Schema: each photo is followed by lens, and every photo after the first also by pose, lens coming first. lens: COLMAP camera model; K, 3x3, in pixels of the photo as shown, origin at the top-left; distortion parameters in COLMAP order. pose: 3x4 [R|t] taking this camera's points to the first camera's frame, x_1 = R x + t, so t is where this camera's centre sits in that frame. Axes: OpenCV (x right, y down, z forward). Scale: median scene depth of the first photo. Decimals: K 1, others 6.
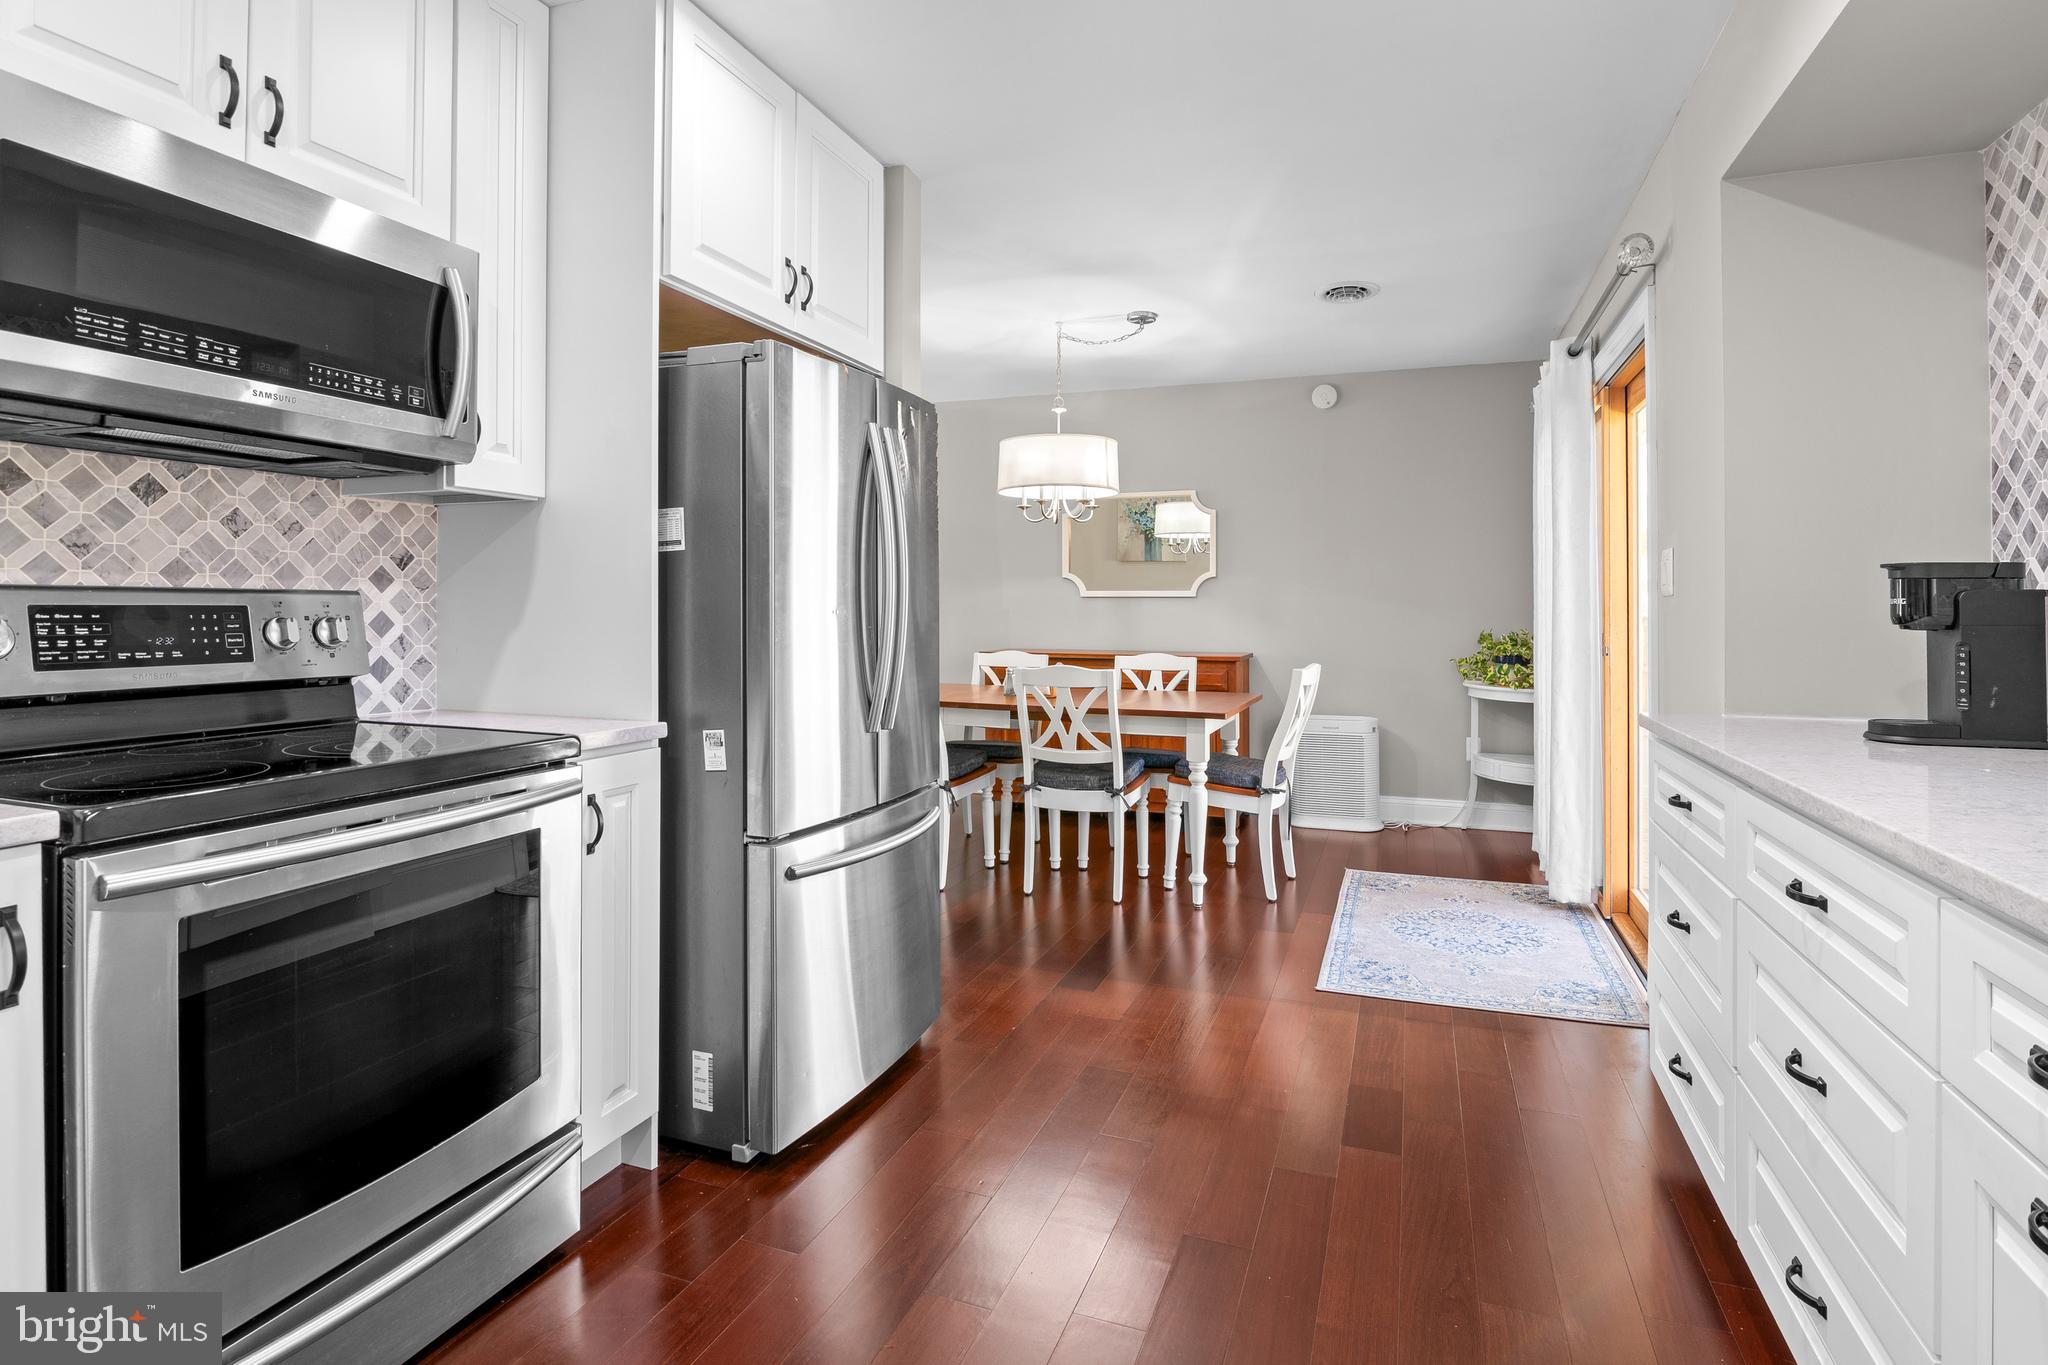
lens RADIAL K [[1022.2, 0, 1021.3], [0, 1022.2, 608.9], [0, 0, 1]] dist [-0.005450, -0.005941]
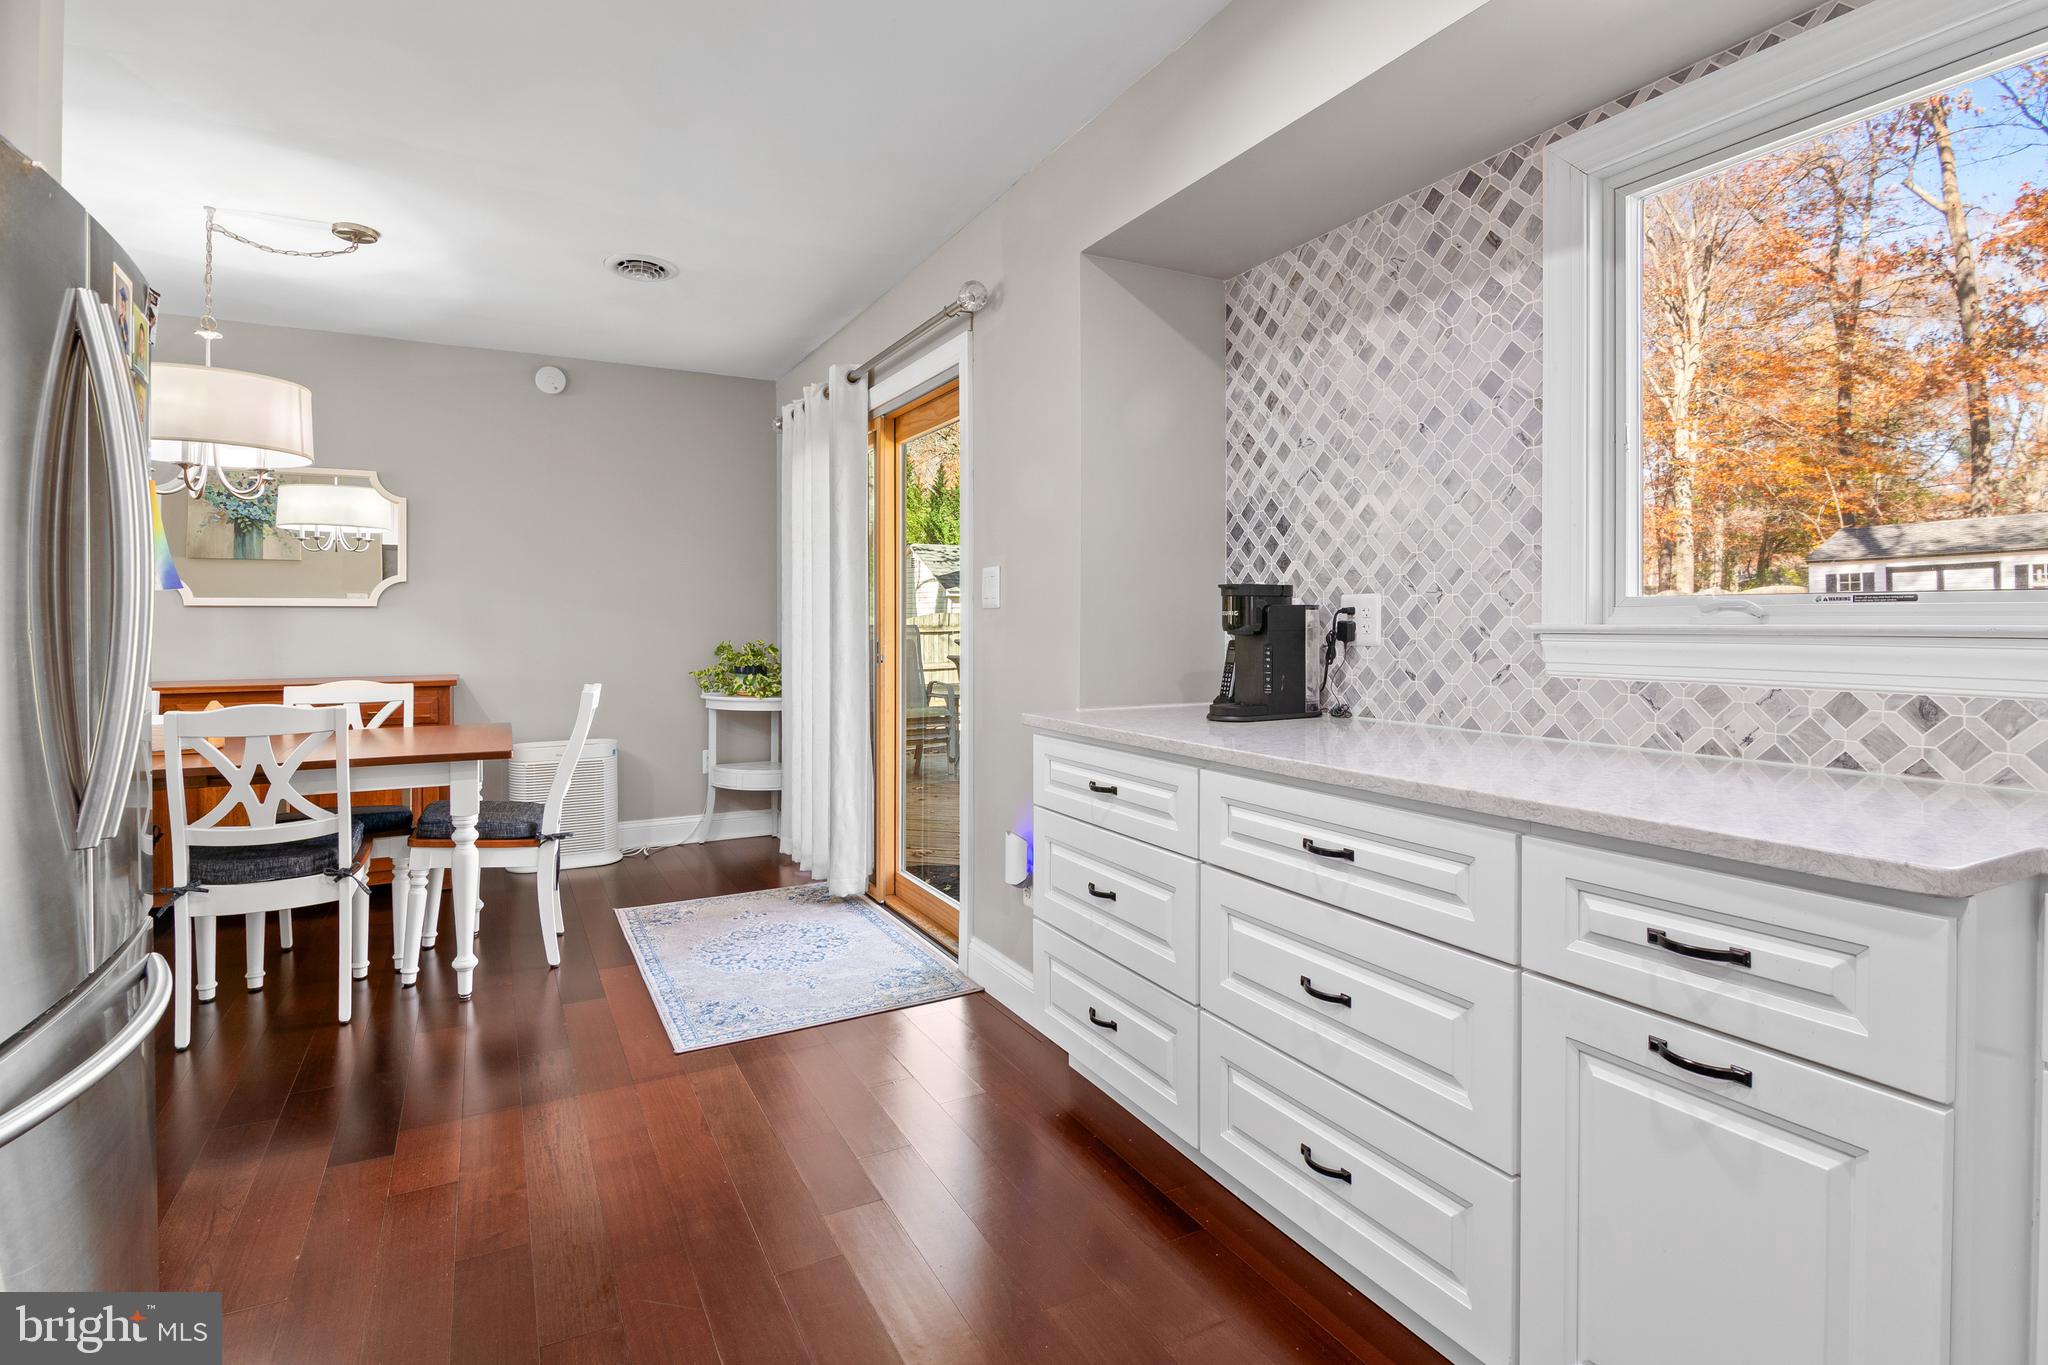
lens RADIAL K [[1022.2, 0, 1026.4], [0, 1022.2, 632.5], [0, 0, 1]] dist [-0.005450, -0.005941]
pose [[0.655311, -0.013996, 0.755230, -0.177154], [0.005010, 0.999887, 0.014184, -0.001555], [-0.755343, -0.005511, 0.655307, 0.198757]]
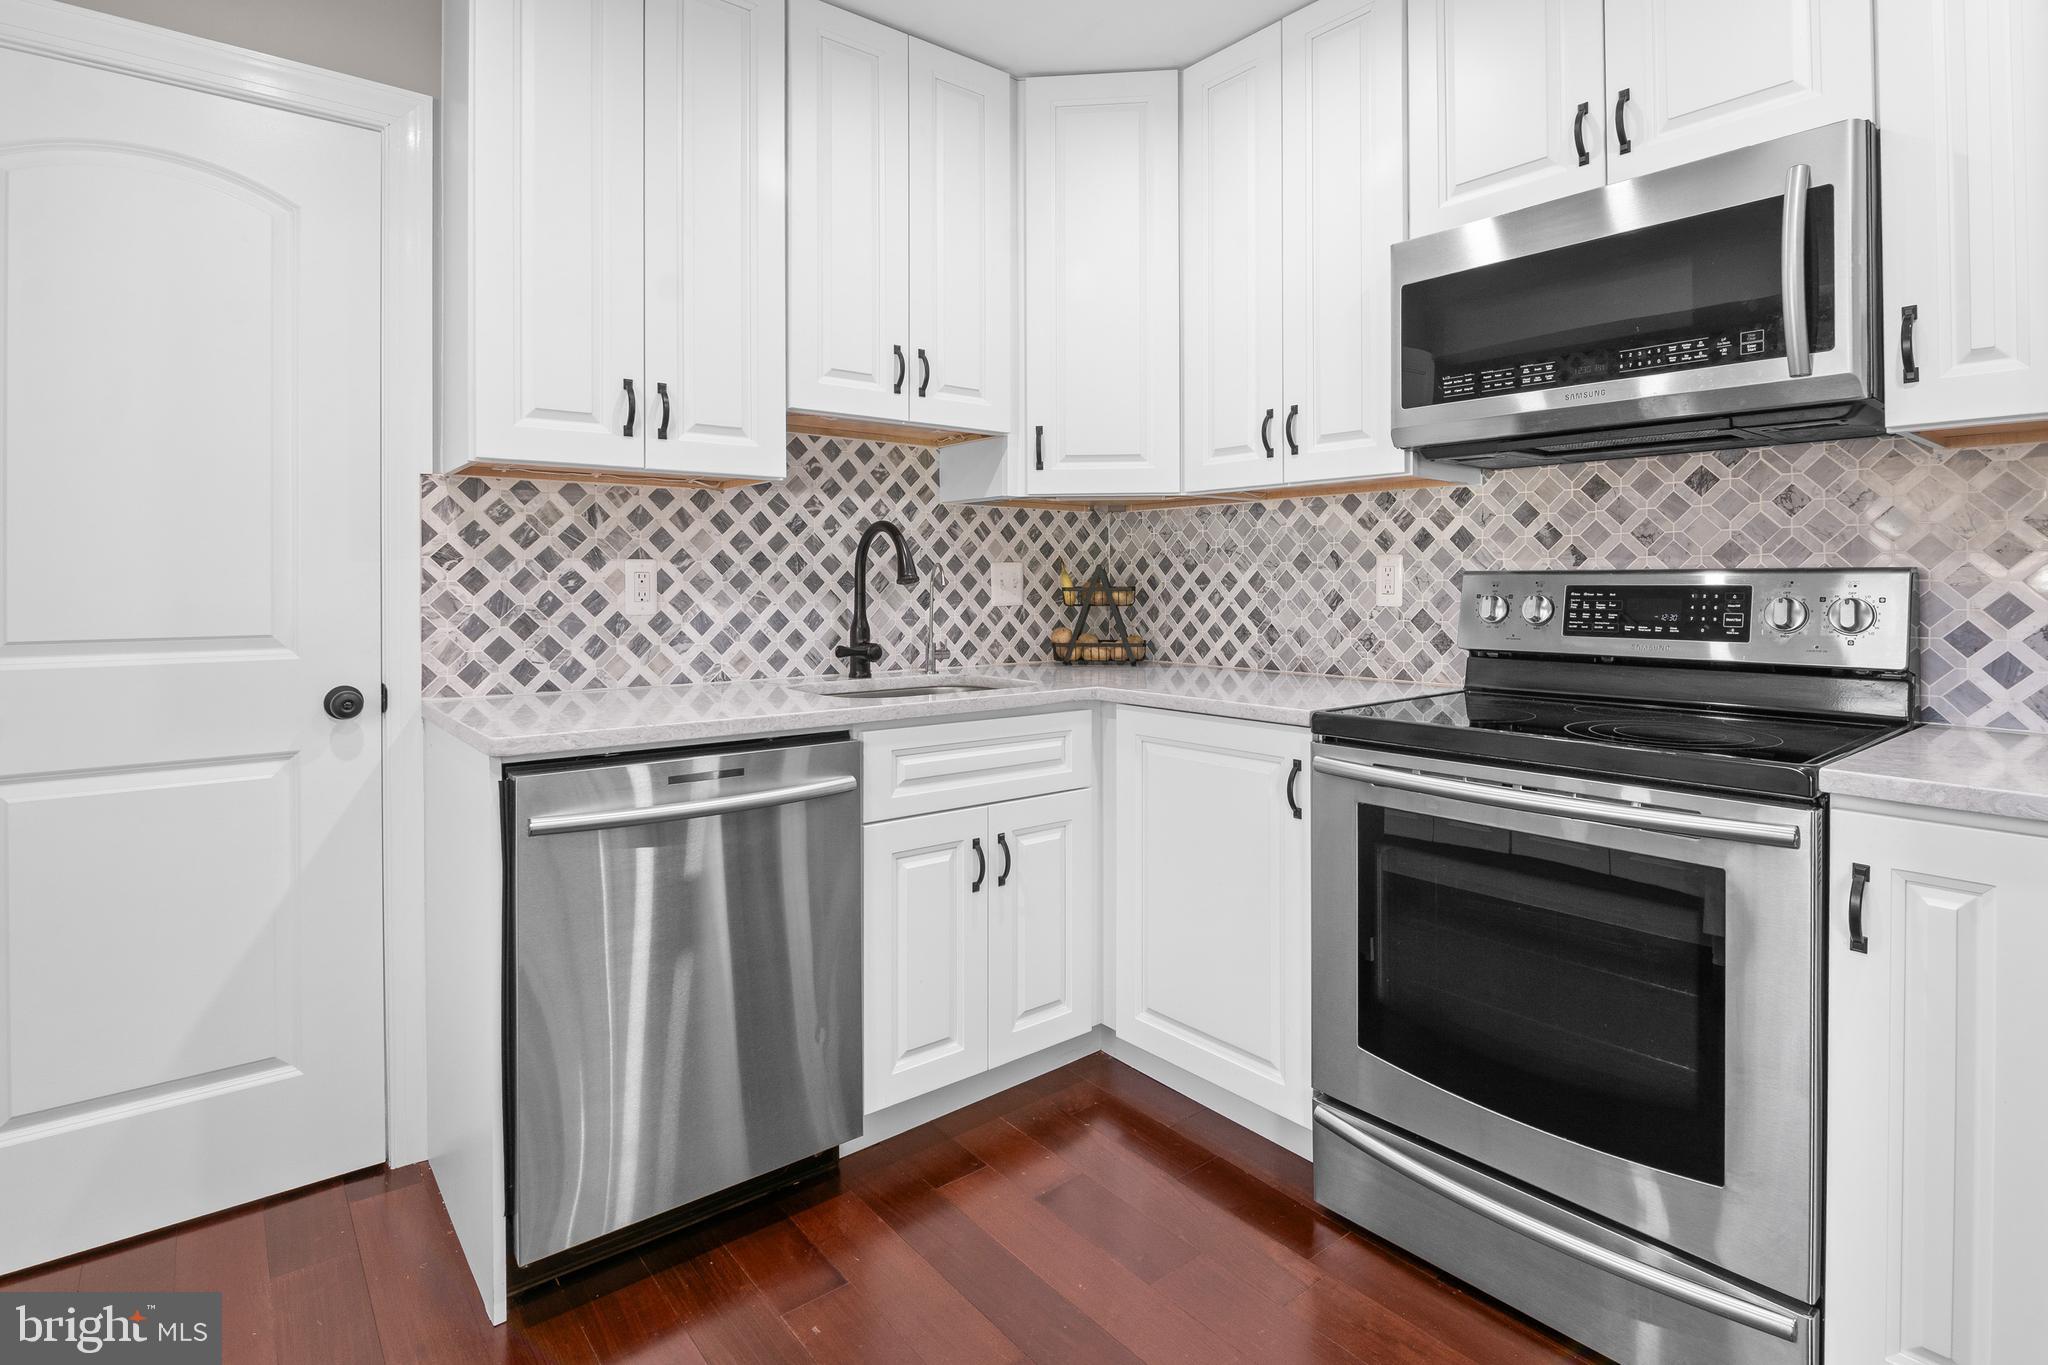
lens RADIAL K [[1022.2, 0, 1036.0], [0, 1022.2, 585.7], [0, 0, 1]] dist [-0.005450, -0.005941]
pose [[-0.489599, -0.003558, -0.871940, 0.252820], [-0.002941, 0.999993, -0.002429, 0.000757], [0.871943, 0.001375, -0.489606, 0.502797]]
